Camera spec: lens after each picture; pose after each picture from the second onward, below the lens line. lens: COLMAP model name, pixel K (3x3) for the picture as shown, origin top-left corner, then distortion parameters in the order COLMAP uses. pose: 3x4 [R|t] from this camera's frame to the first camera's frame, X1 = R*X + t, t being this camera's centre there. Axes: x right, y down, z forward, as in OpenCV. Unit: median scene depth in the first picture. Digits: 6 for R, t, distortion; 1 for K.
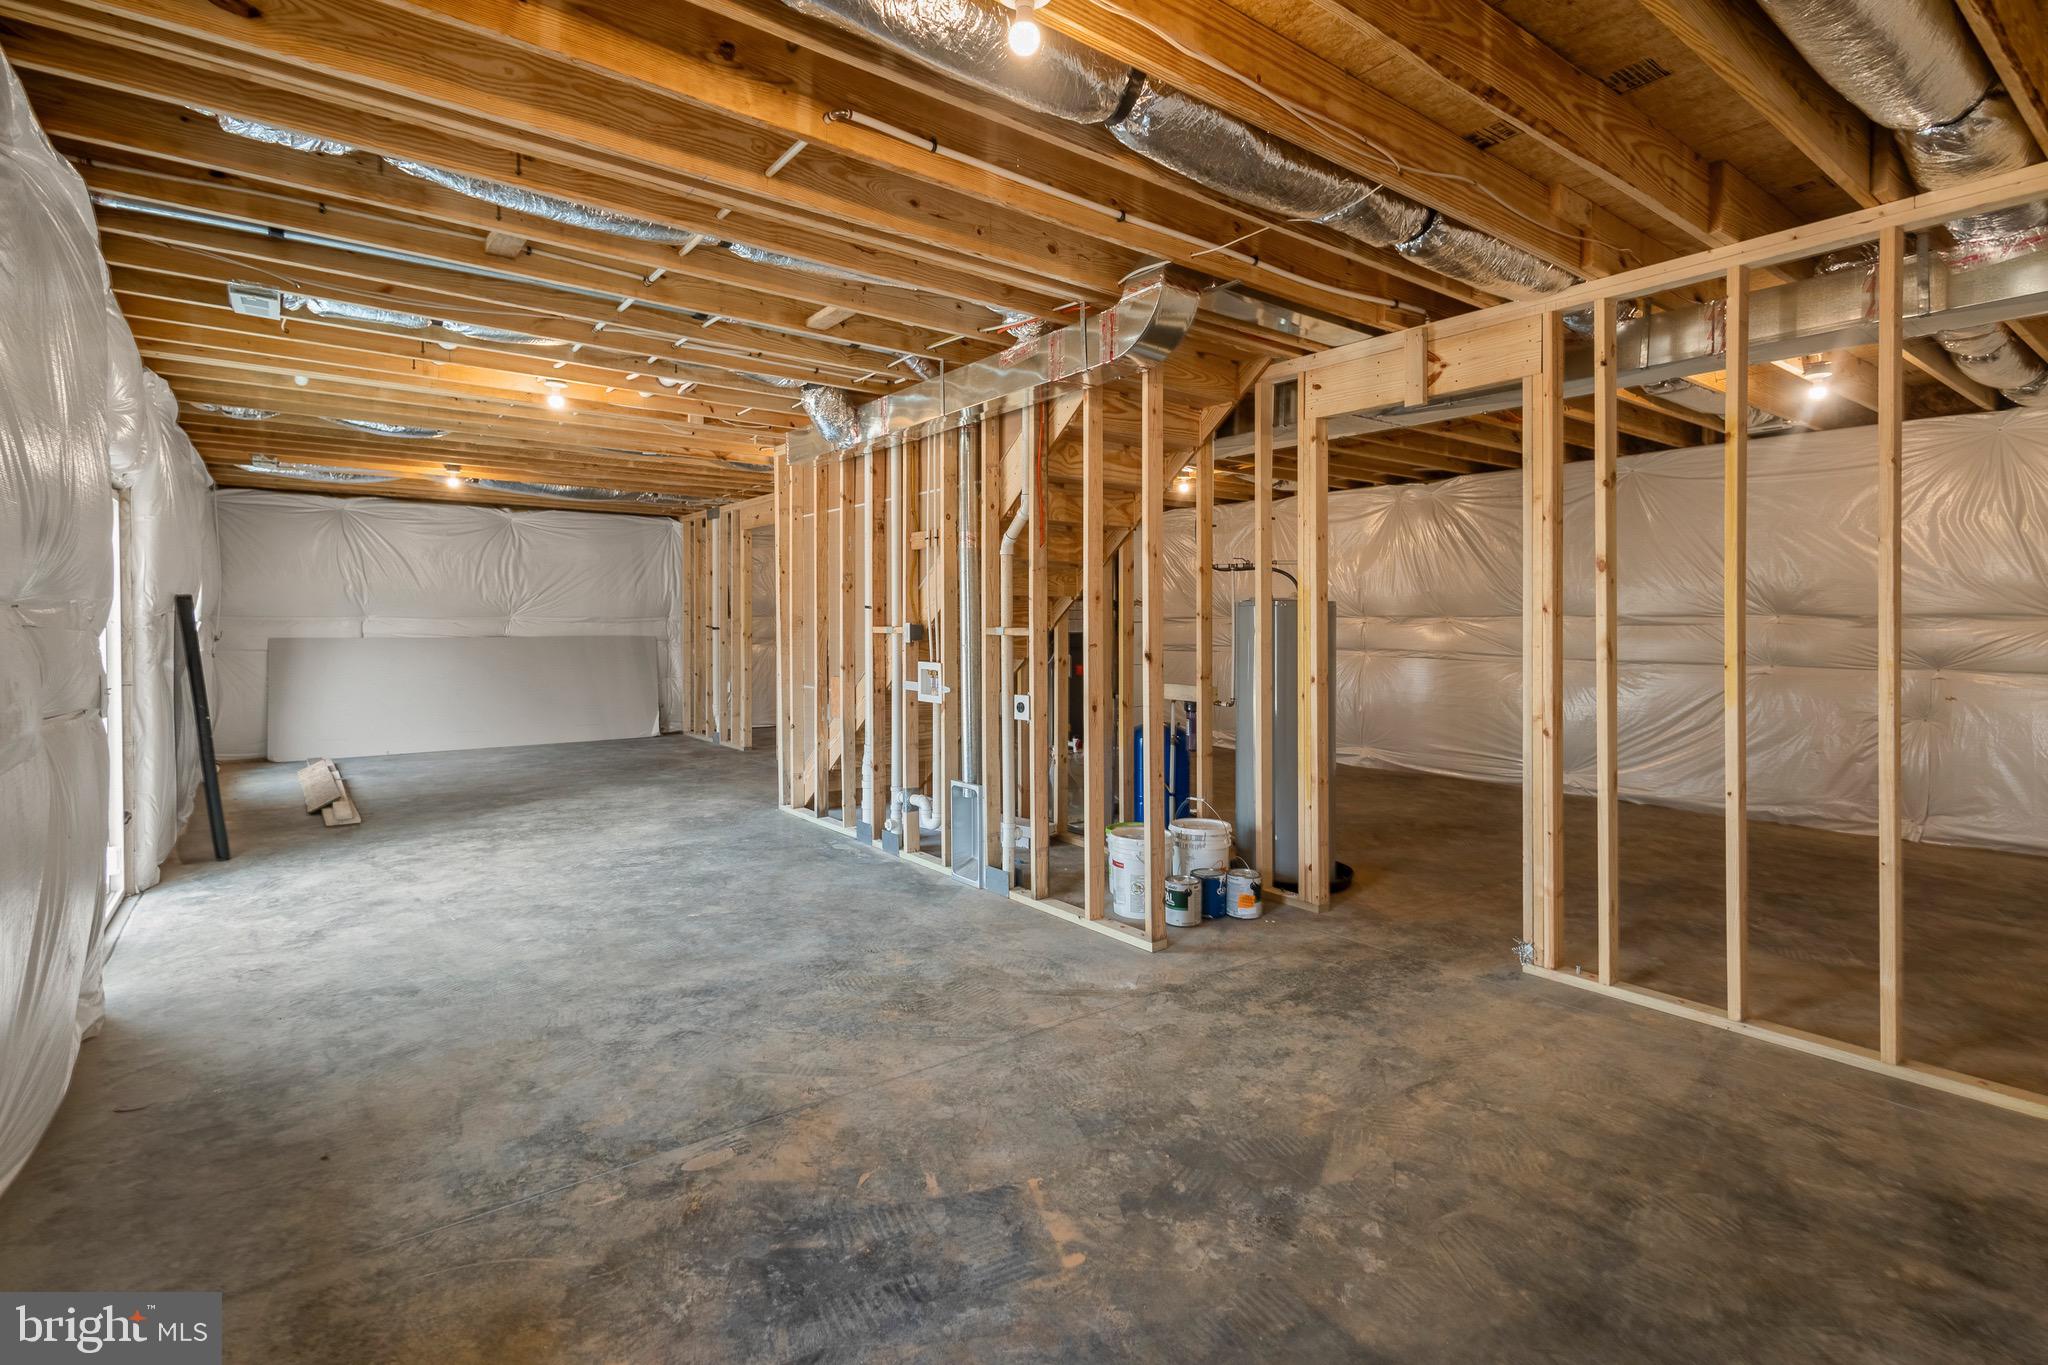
lens RADIAL K [[974.2, 0, 1035.9], [0, 974.2, 626.0], [0, 0, 1]] dist [0.005987, 0.000296]
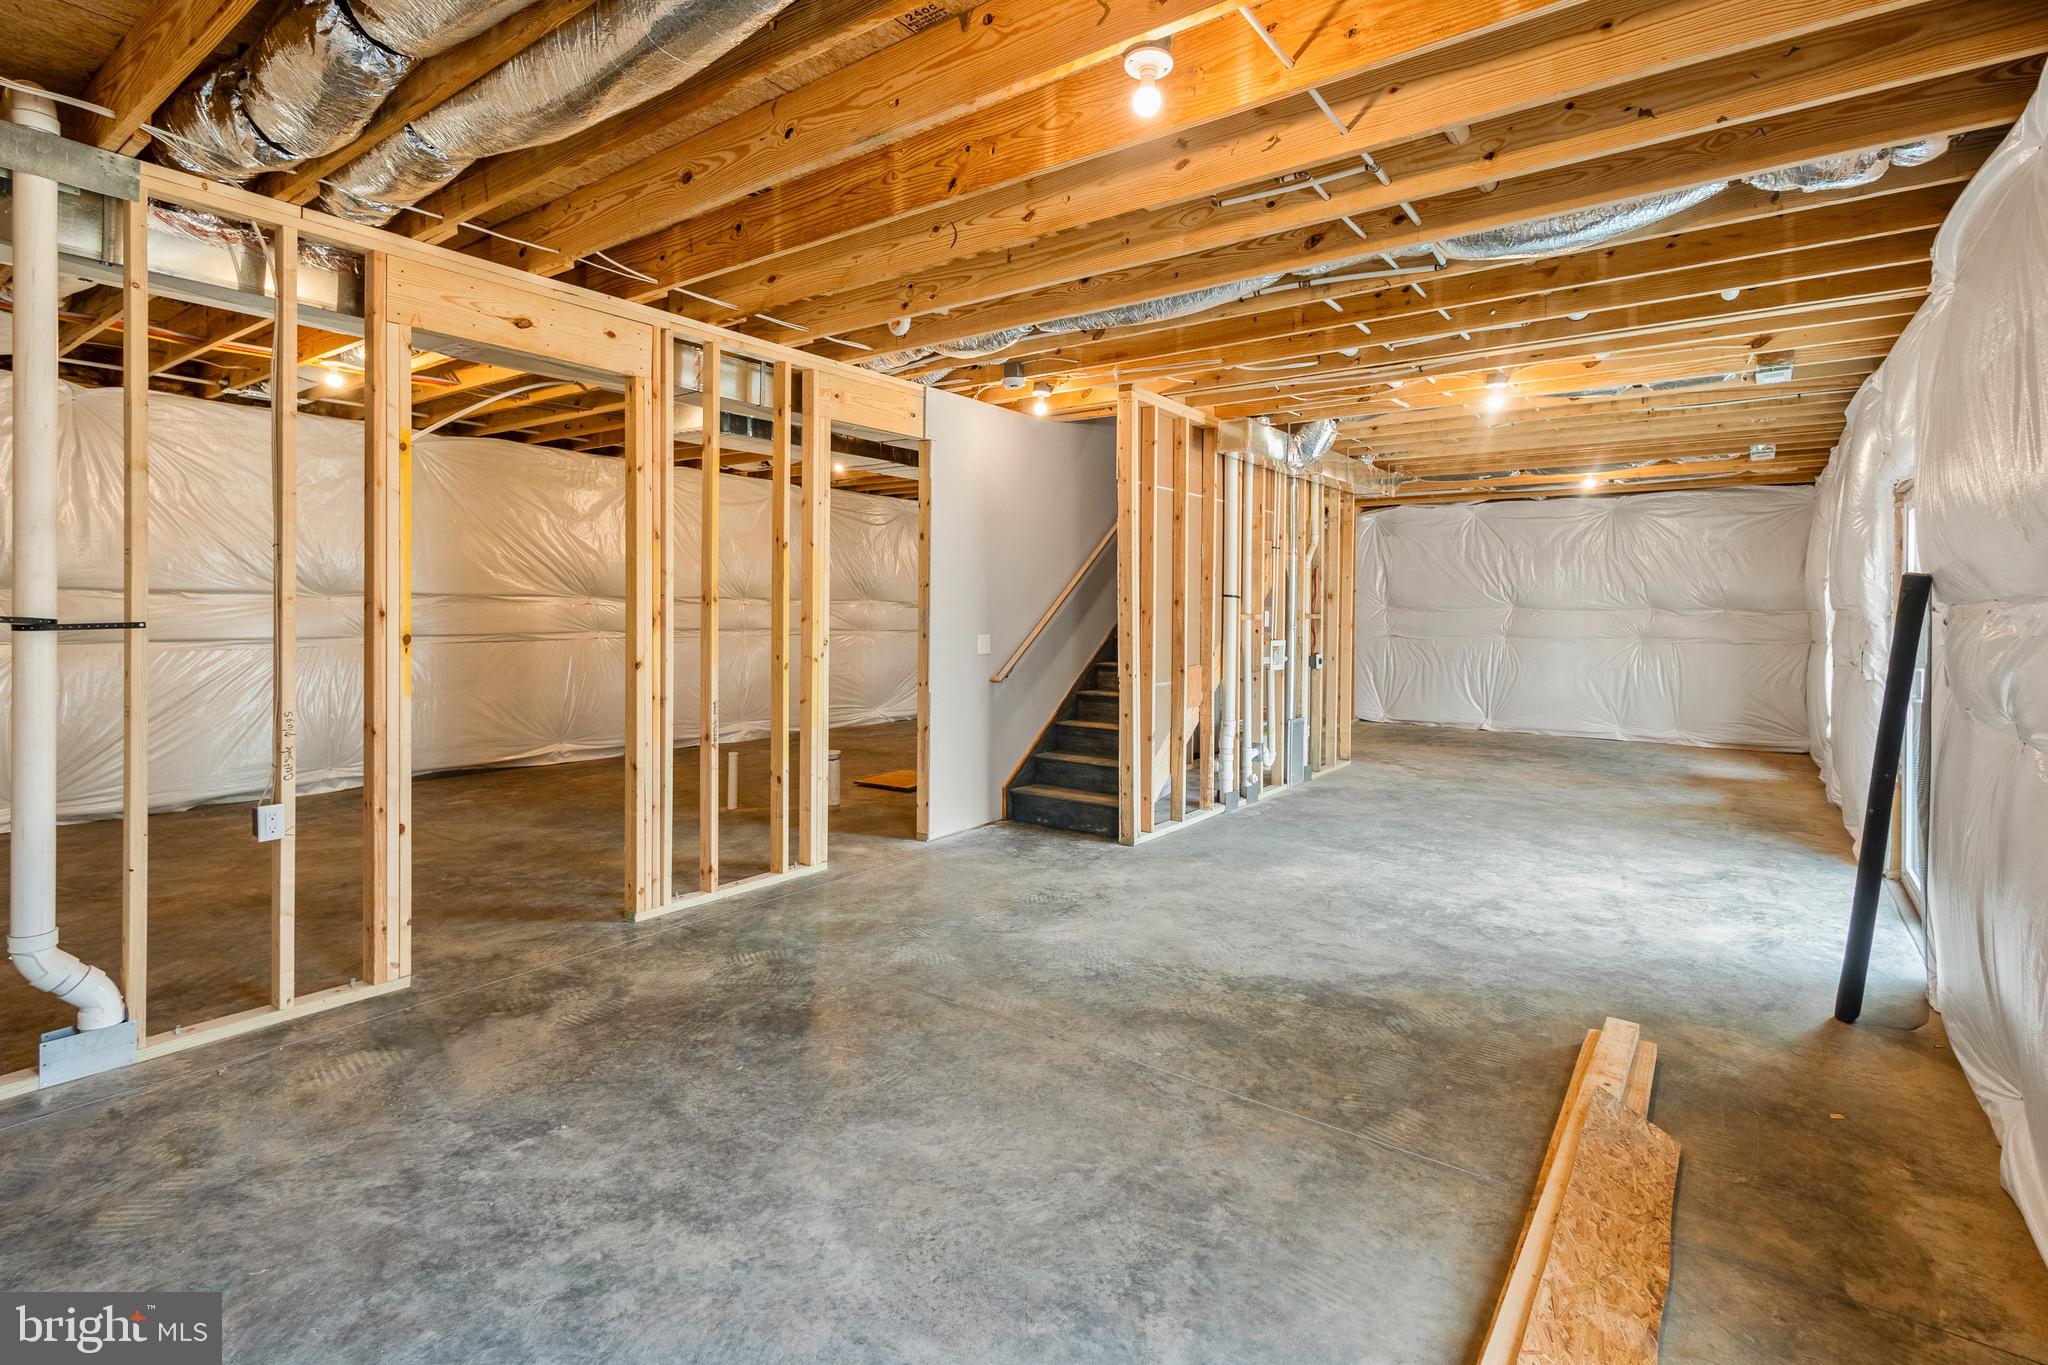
lens RADIAL K [[974.2, 0, 1035.9], [0, 974.2, 626.0], [0, 0, 1]] dist [0.005987, 0.000296]
pose [[-0.279487, -0.018042, 0.959980, -0.672459], [-0.007433, 0.999834, 0.016627, 0.001083], [-0.960121, -0.002489, -0.279575, 0.877055]]
